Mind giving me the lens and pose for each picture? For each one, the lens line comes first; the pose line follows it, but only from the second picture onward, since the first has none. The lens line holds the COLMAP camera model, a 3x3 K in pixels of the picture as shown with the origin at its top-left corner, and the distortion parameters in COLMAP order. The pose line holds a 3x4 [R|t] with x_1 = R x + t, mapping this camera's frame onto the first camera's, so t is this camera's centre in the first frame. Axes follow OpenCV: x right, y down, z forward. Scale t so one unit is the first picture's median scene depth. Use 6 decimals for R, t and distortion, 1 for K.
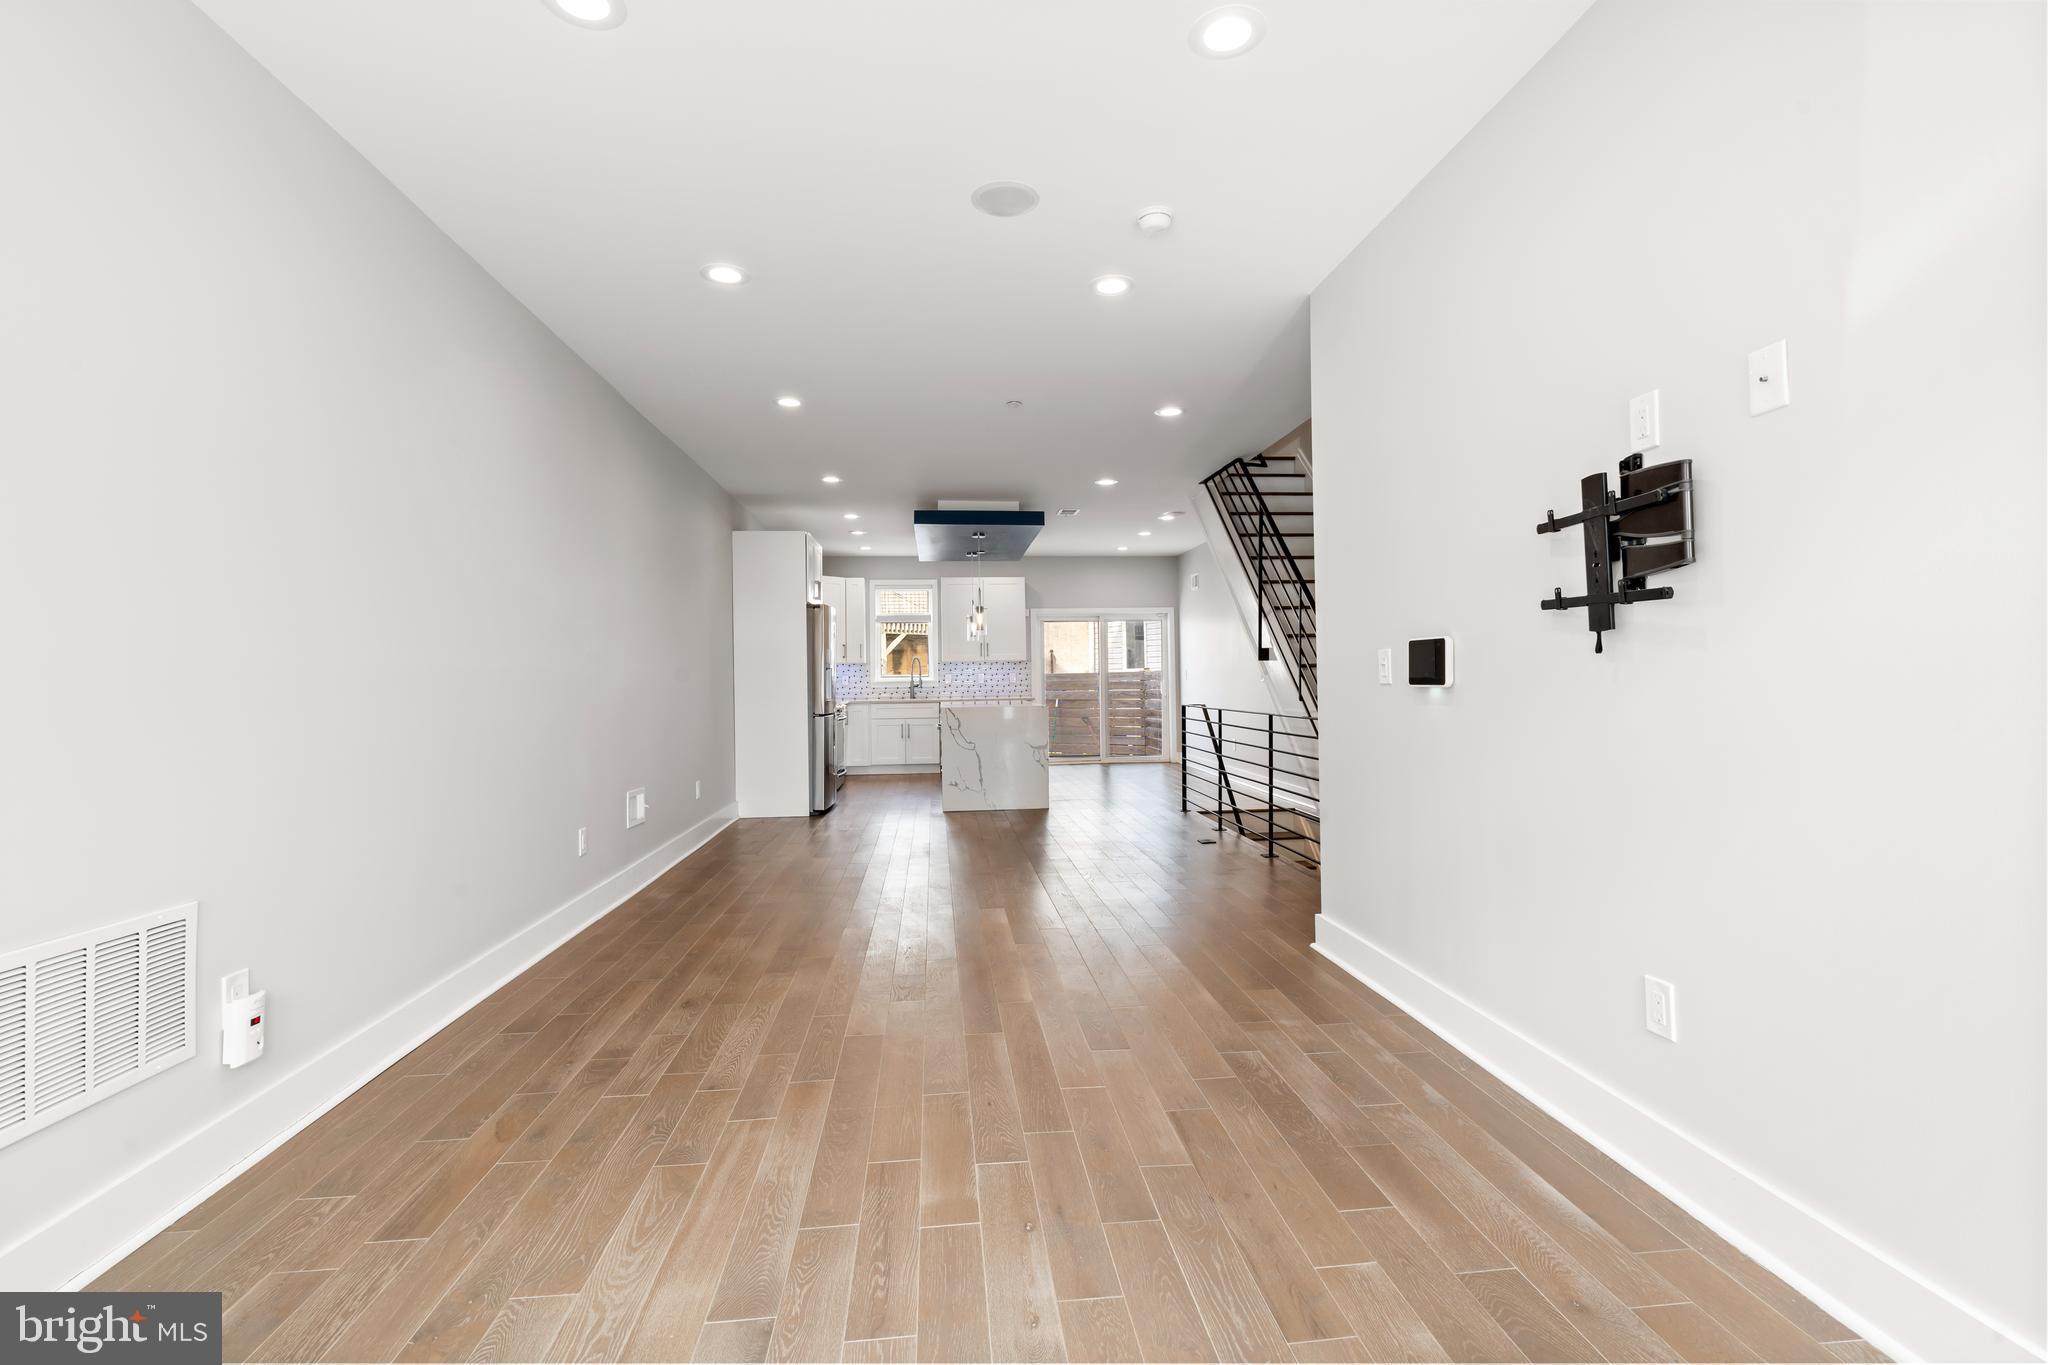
lens RADIAL K [[923.9, 0, 1032.9], [0, 923.9, 675.9], [0, 0, 1]] dist [-0.011270, 0.003427]
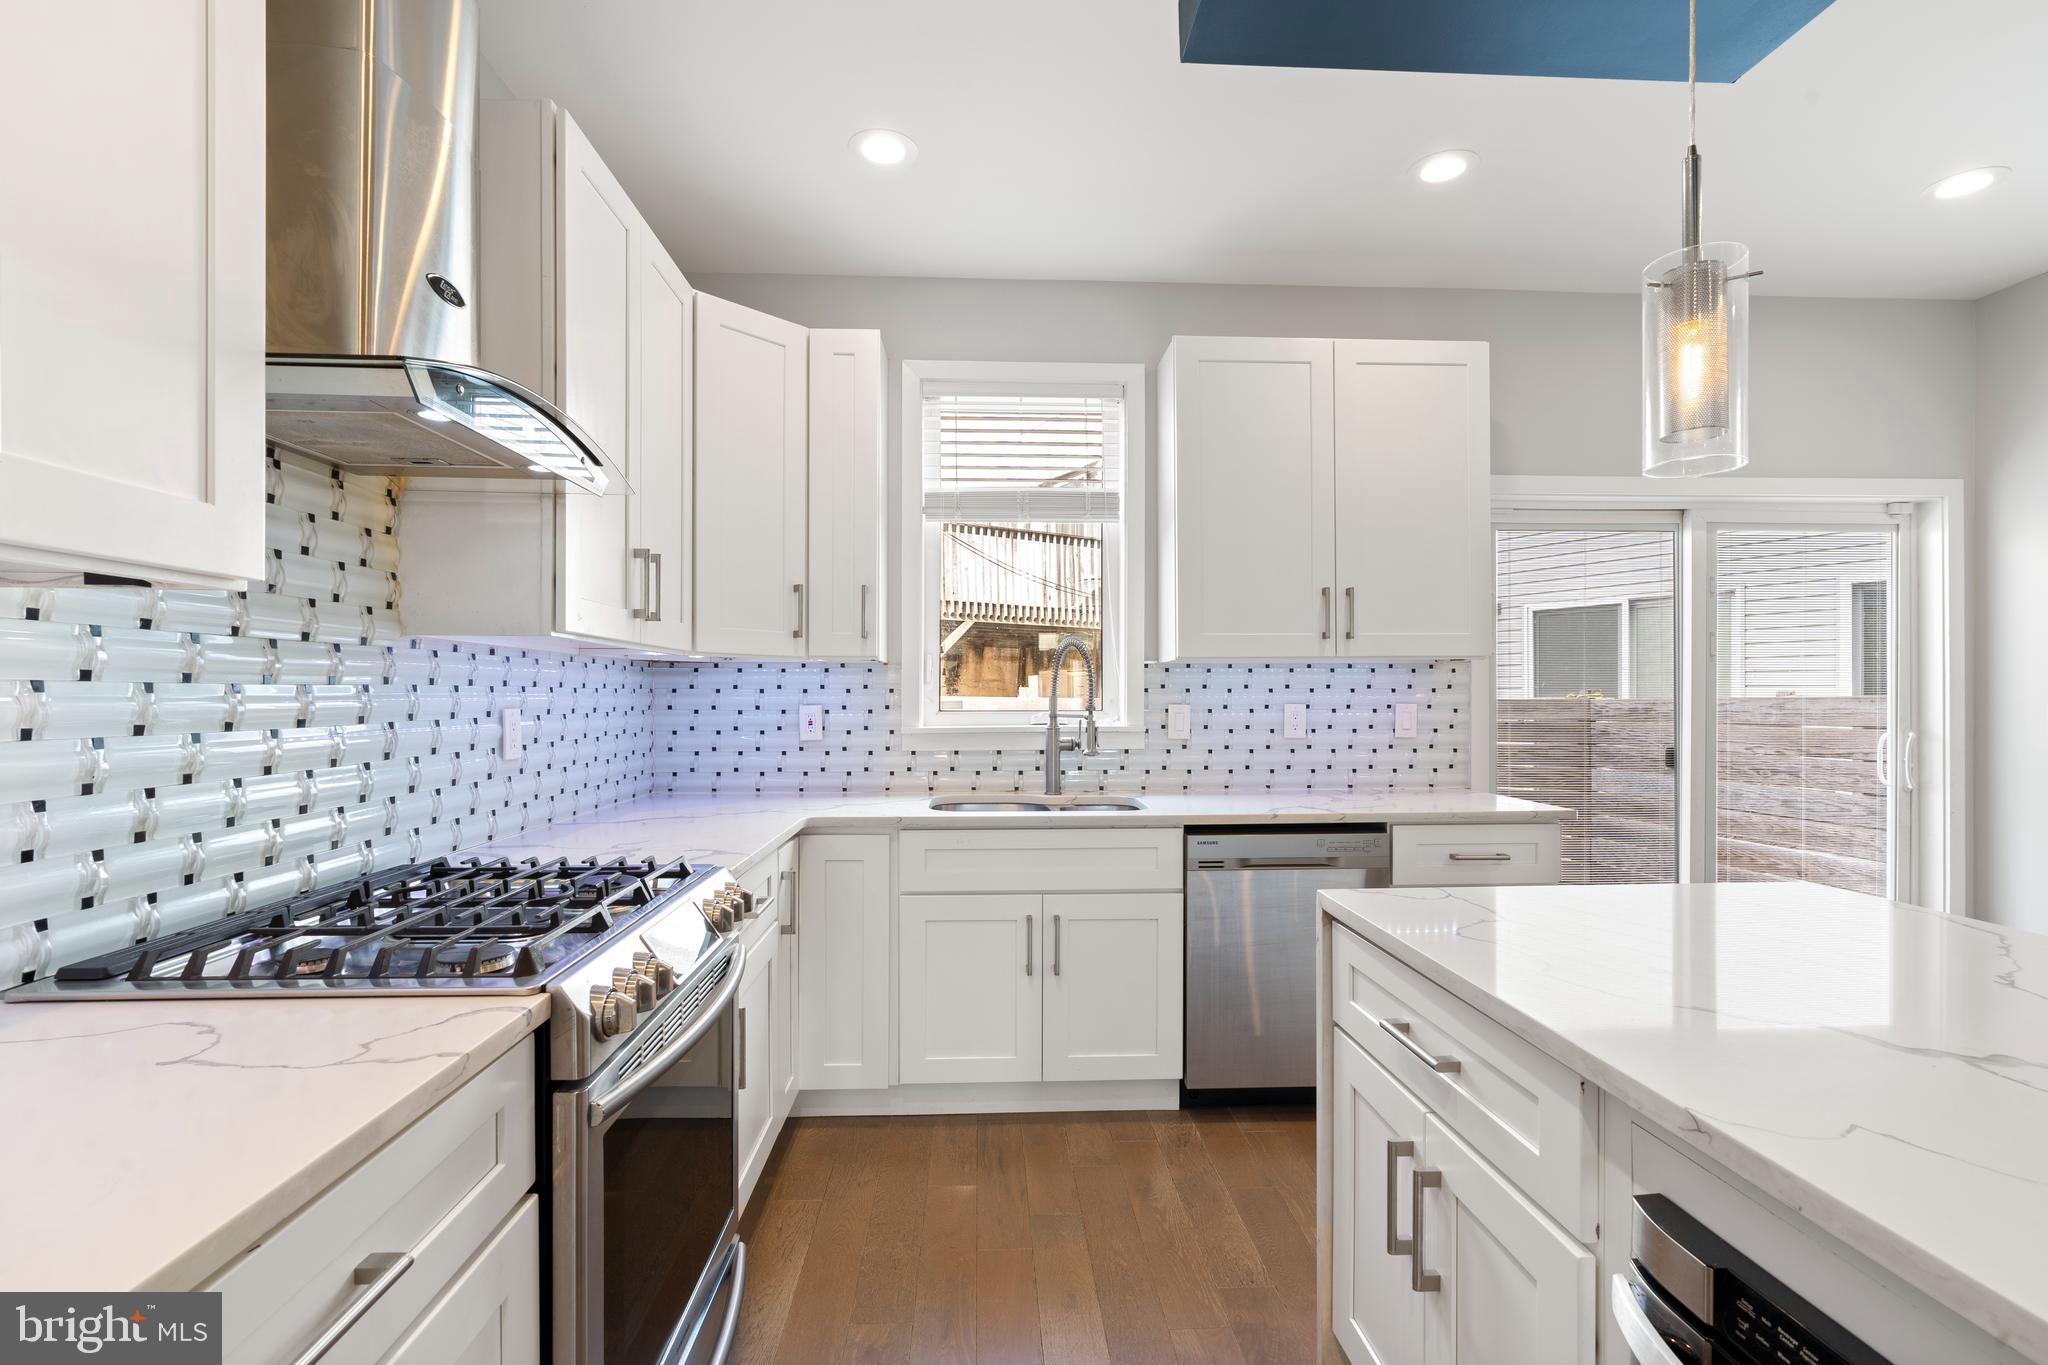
lens RADIAL K [[923.9, 0, 1028.6], [0, 923.9, 697.1], [0, 0, 1]] dist [-0.011270, 0.003427]
pose [[0.998587, 0.011629, -0.051848, -0.493422], [-0.011384, 0.999923, 0.005014, -0.020464], [0.051903, -0.004417, 0.998642, 2.901927]]
